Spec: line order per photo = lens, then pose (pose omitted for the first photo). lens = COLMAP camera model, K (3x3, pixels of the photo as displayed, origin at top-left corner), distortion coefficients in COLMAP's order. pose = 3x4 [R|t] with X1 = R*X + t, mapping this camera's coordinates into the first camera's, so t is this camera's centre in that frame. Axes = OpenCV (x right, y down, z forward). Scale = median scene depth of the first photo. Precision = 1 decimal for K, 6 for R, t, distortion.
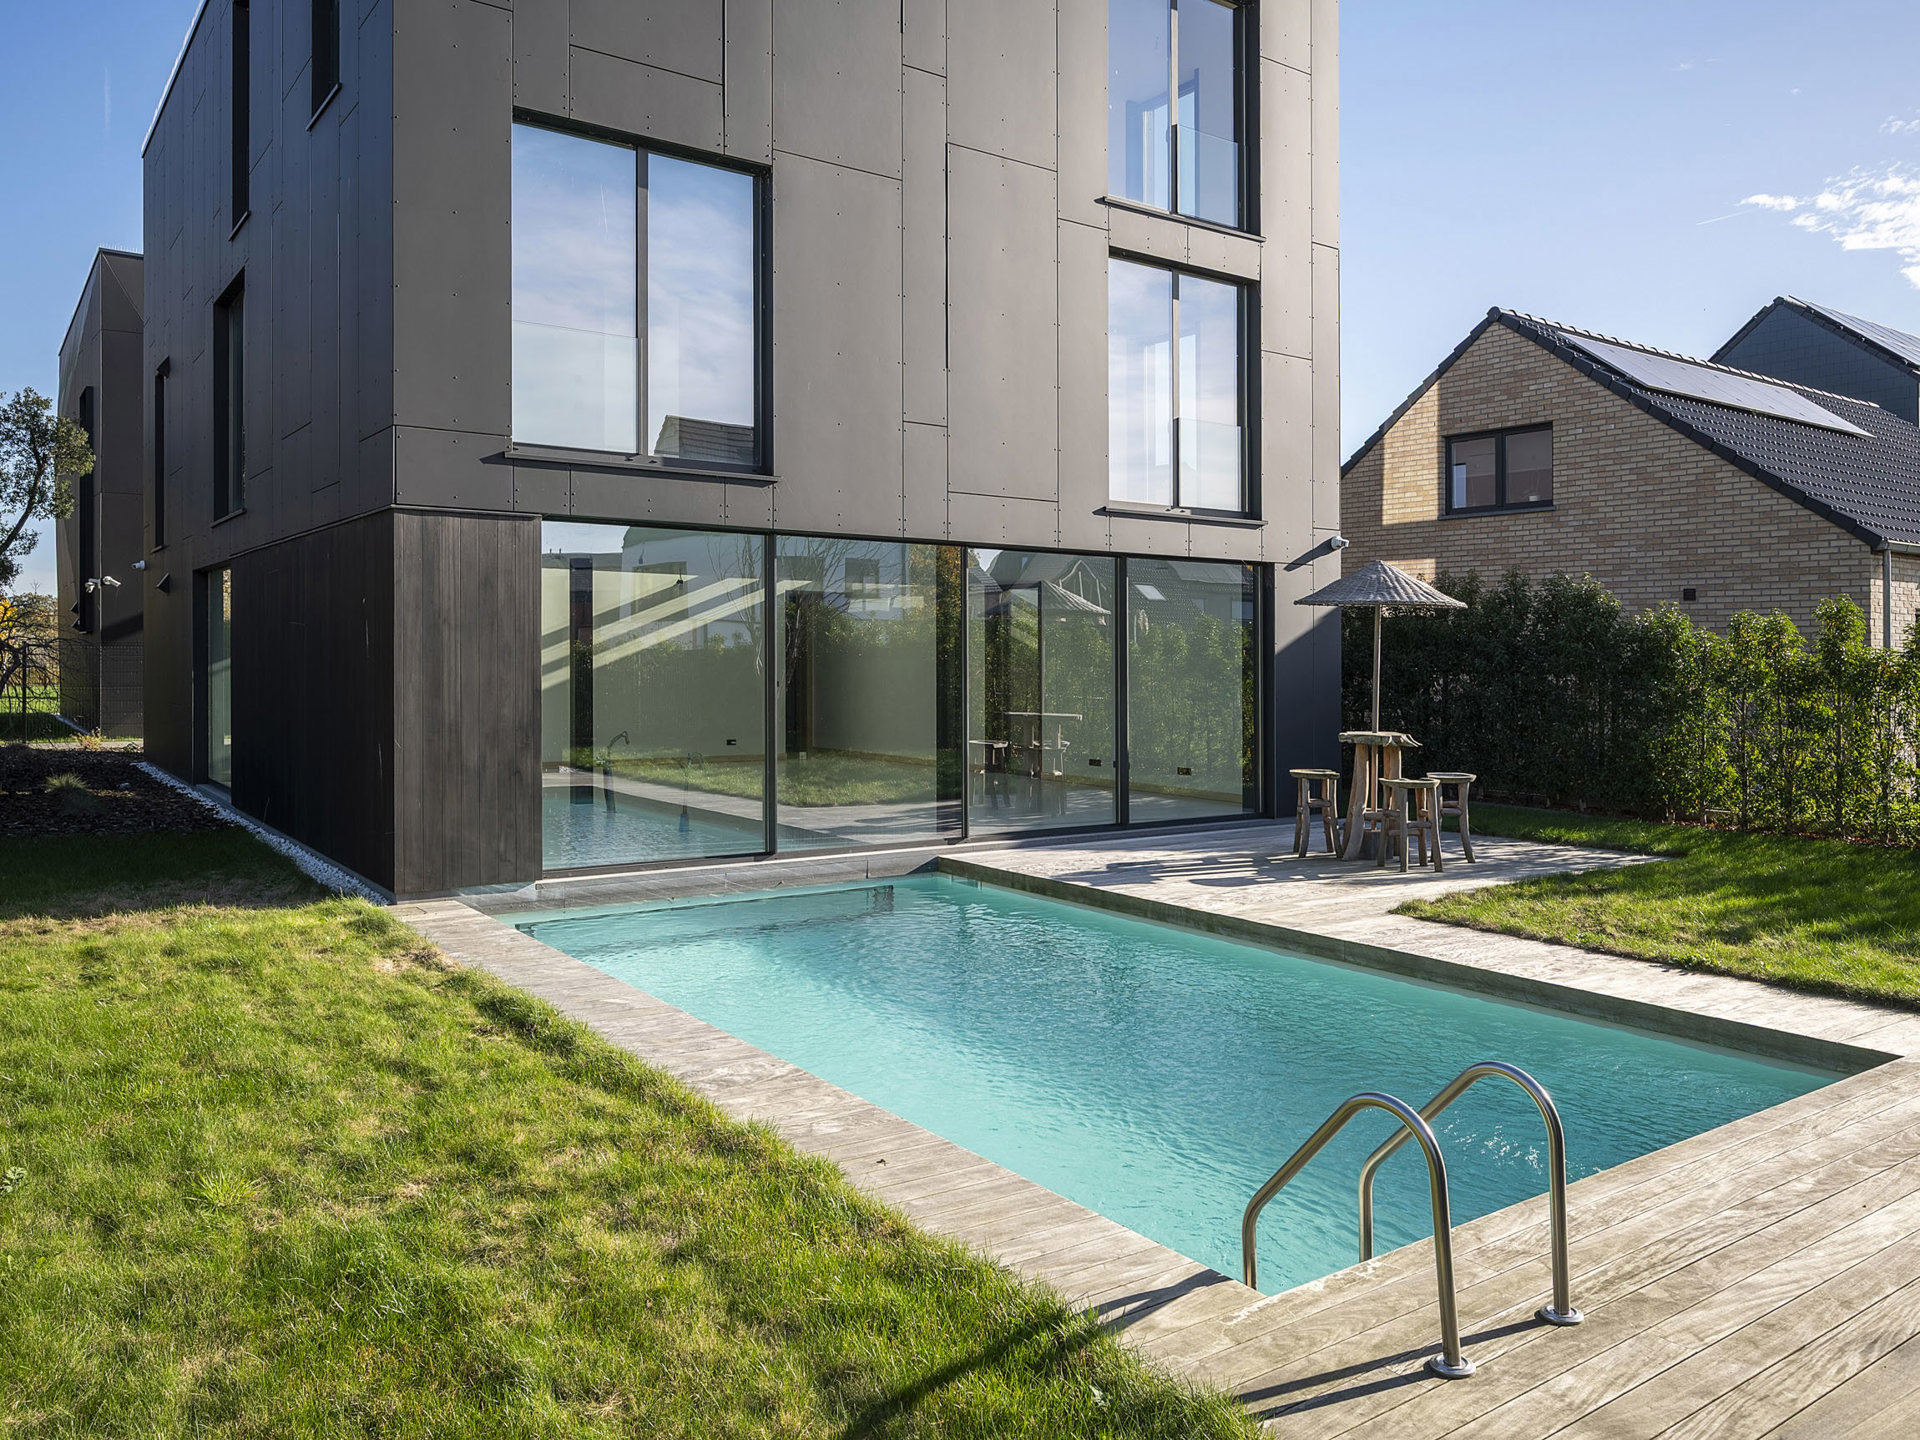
lens RADIAL K [[1409.8, 0, 959.6], [0, 1409.8, 663.7], [0, 0, 1]] dist [-0.005206, -0.001114]
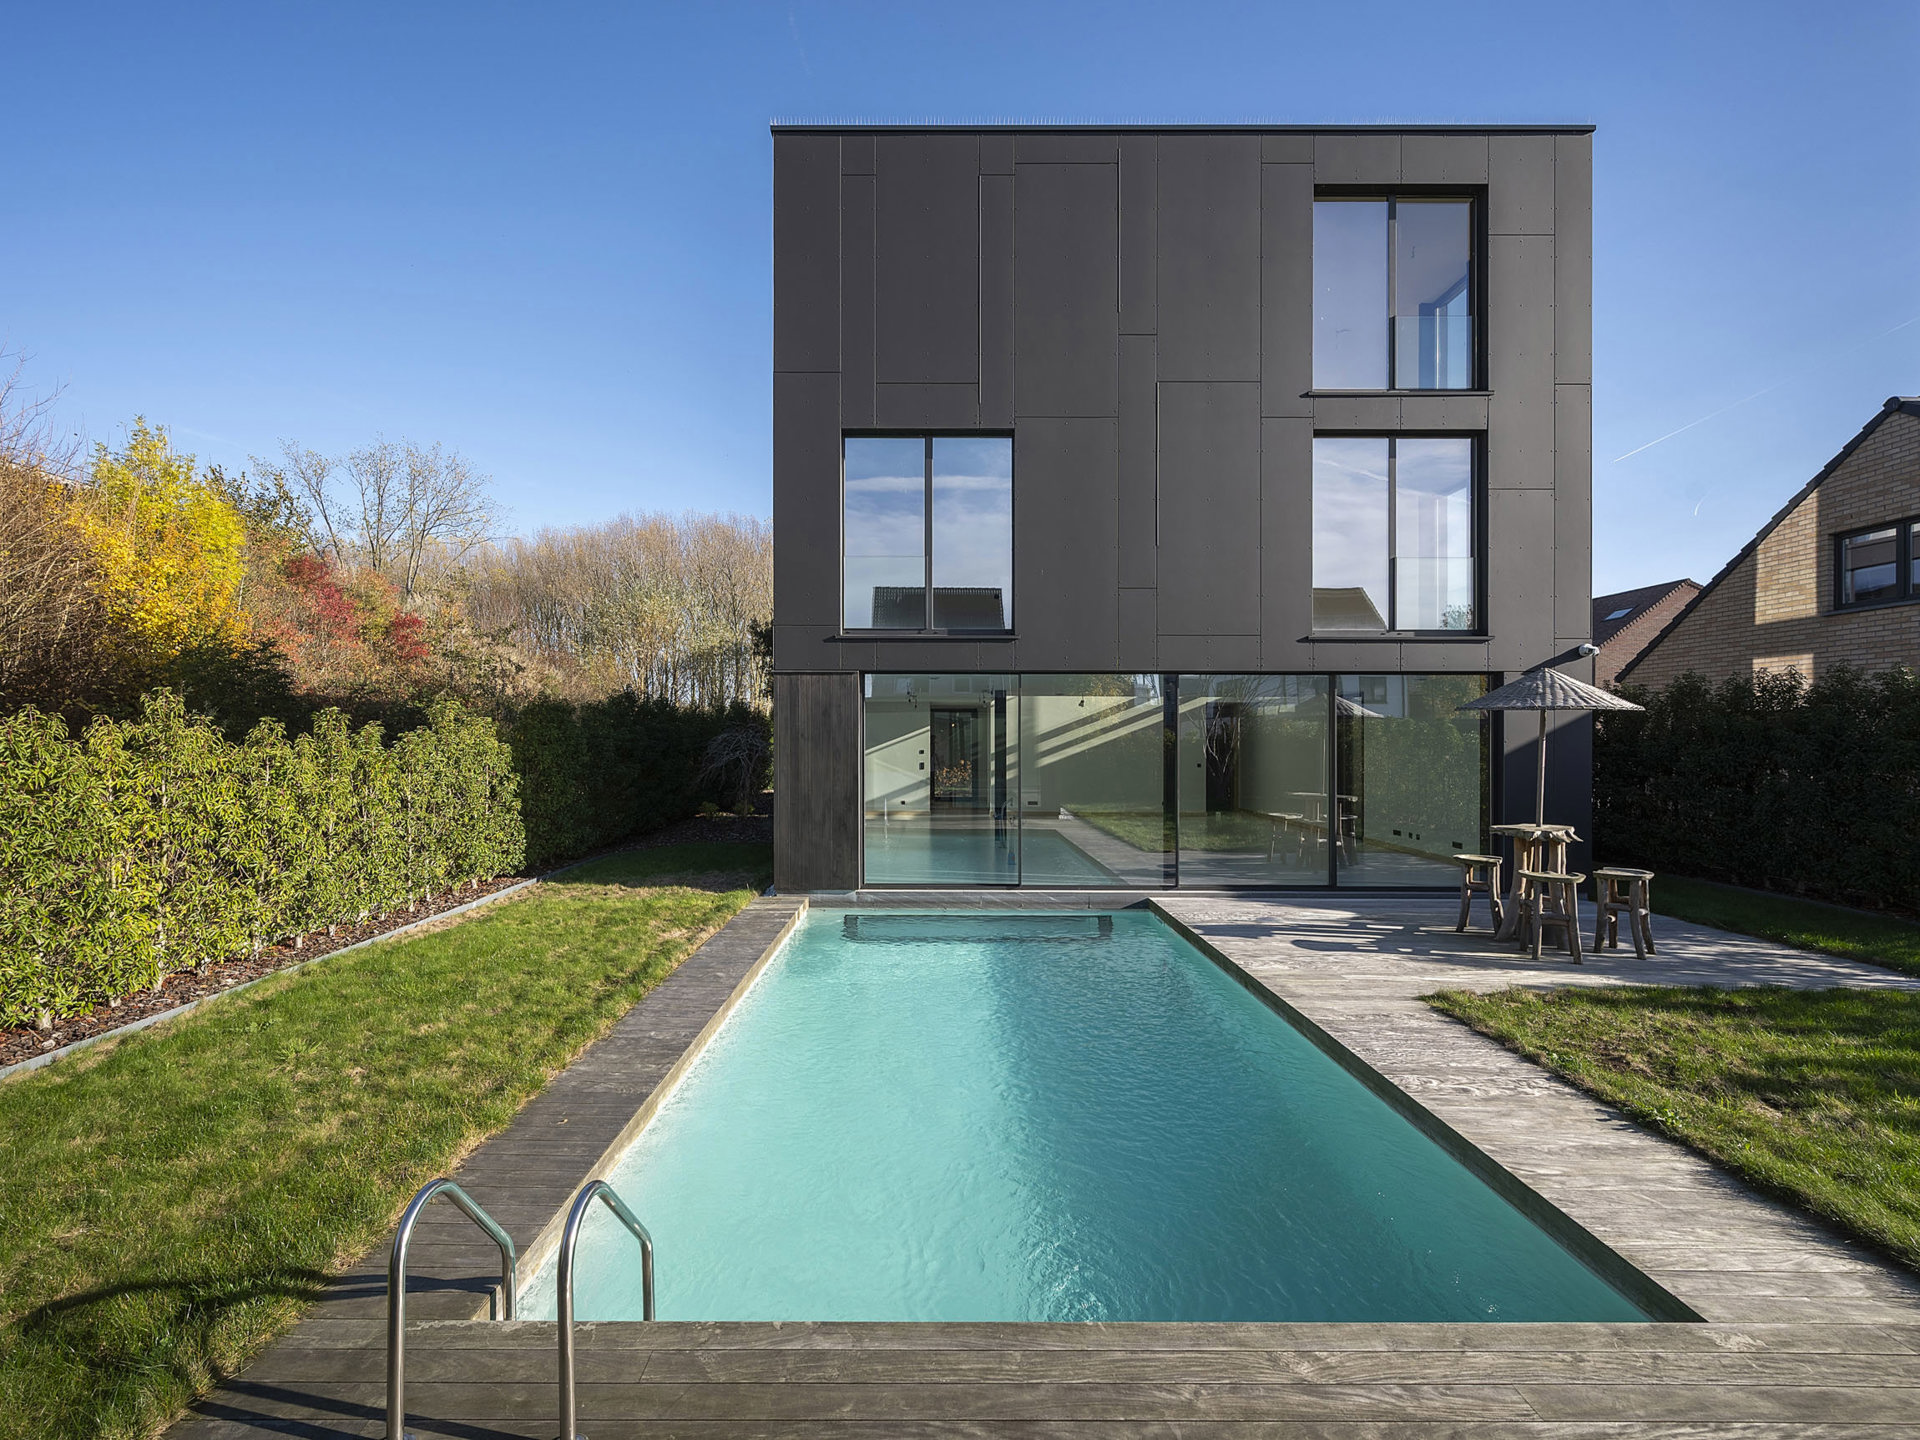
lens RADIAL K [[845.8, 0, 956.2], [0, 845.8, 750.8], [0, 0, 1]] dist [-0.002782, -0.000198]
pose [[0.811290, 0.004113, -0.584629, 0.275926], [0.001619, 0.999956, 0.009282, -0.014426], [0.584641, -0.008477, 0.811248, 0.183590]]
